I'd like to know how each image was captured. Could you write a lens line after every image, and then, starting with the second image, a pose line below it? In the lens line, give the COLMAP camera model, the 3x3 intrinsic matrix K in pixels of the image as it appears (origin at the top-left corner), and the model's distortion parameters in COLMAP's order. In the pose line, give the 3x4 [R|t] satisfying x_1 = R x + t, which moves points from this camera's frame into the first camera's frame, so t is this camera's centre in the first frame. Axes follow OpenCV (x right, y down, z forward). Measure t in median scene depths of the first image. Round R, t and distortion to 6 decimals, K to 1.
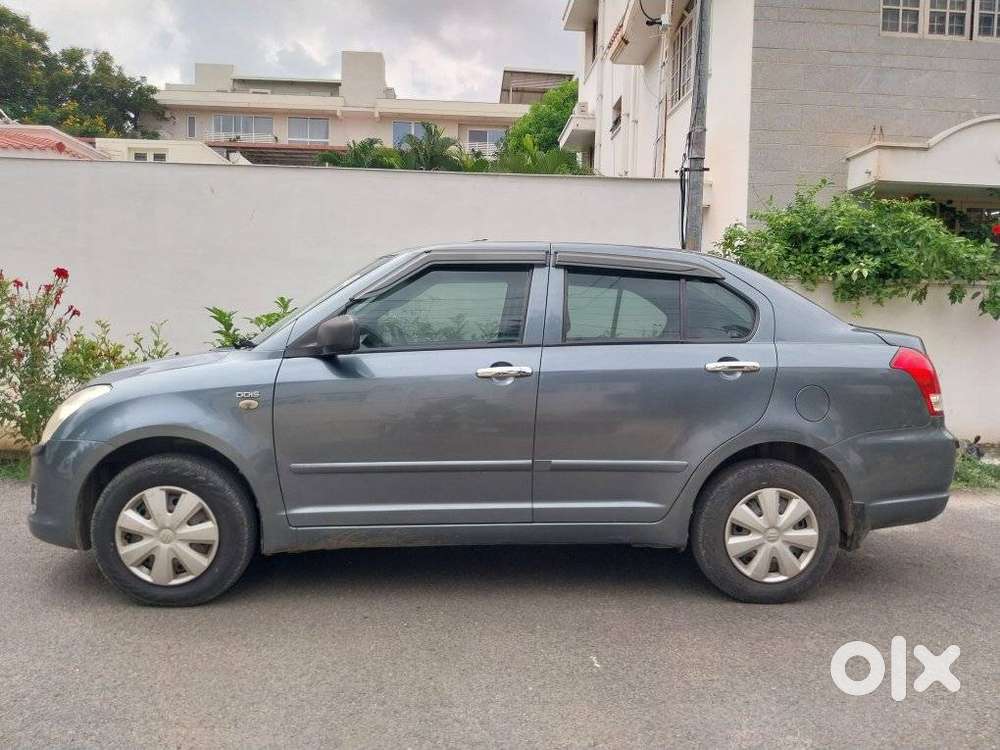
lens RADIAL K [[752.0, 0, 499.6], [0, 752.0, 374.5], [0, 0, 1]] dist [0.000640, -0.009414]
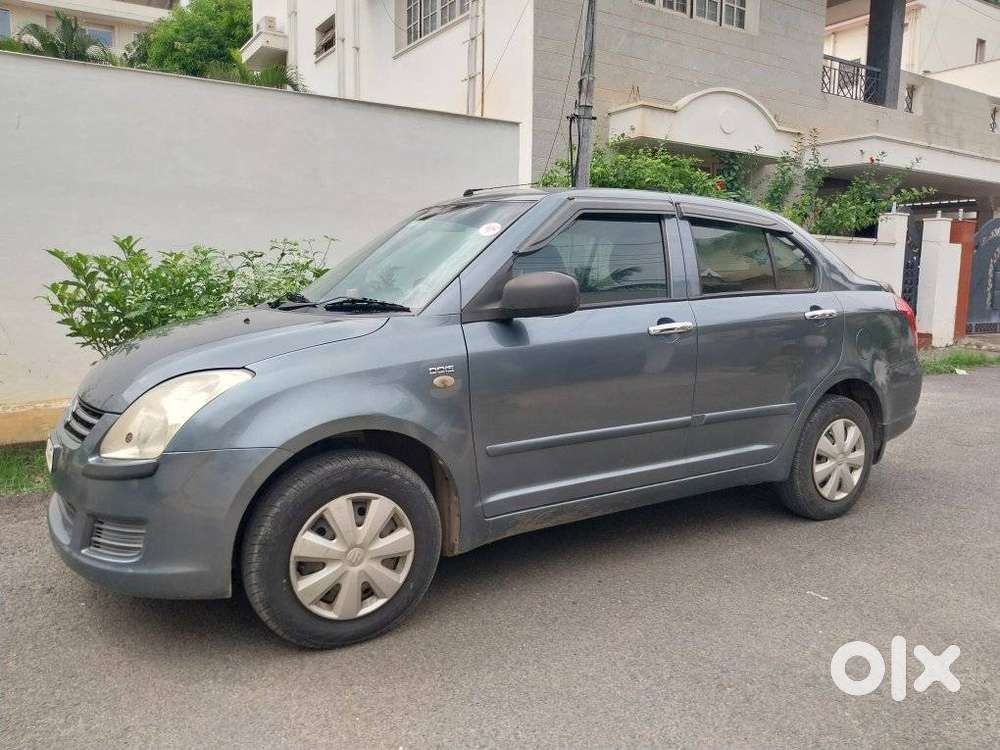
lens RADIAL K [[752.0, 0, 512.0], [0, 752.0, 374.7], [0, 0, 1]] dist [0.000640, -0.009414]
pose [[0.878095, -0.069976, 0.473342, -0.620348], [0.029325, 0.995259, 0.092733, -0.039285], [-0.477587, -0.067547, 0.875984, 0.235294]]
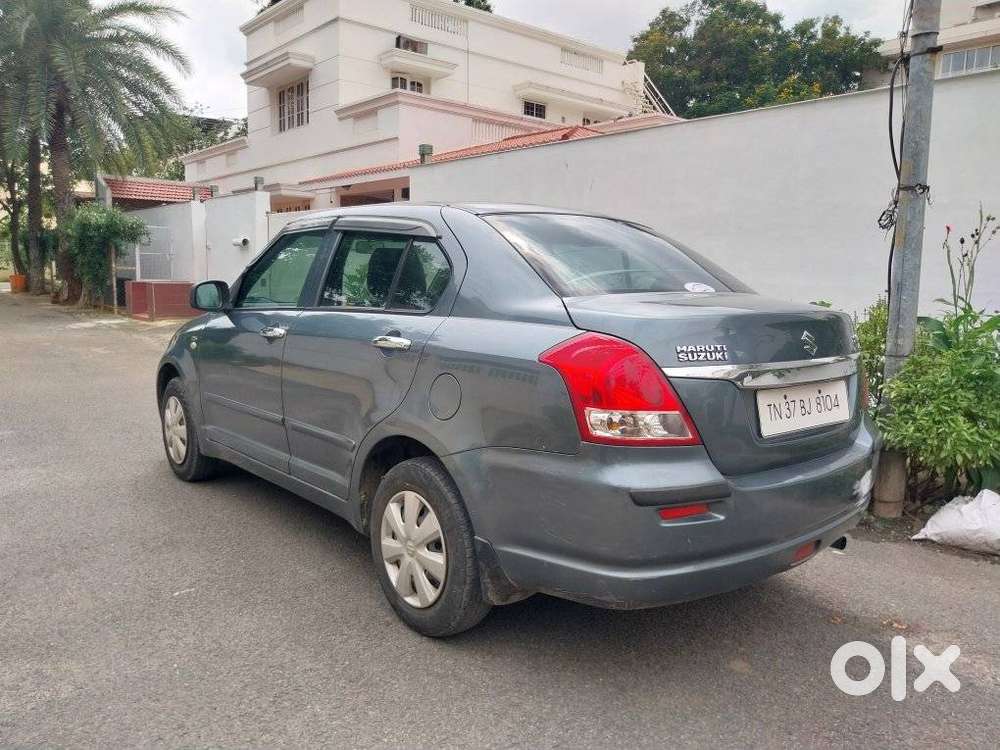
lens RADIAL K [[752.0, 0, 495.4], [0, 752.0, 371.9], [0, 0, 1]] dist [0.000640, -0.009414]
pose [[0.602108, 0.094588, -0.792792, 1.057294], [-0.057406, 0.995516, 0.075177, -0.048049], [0.796348, 0.000246, 0.604838, 0.571906]]
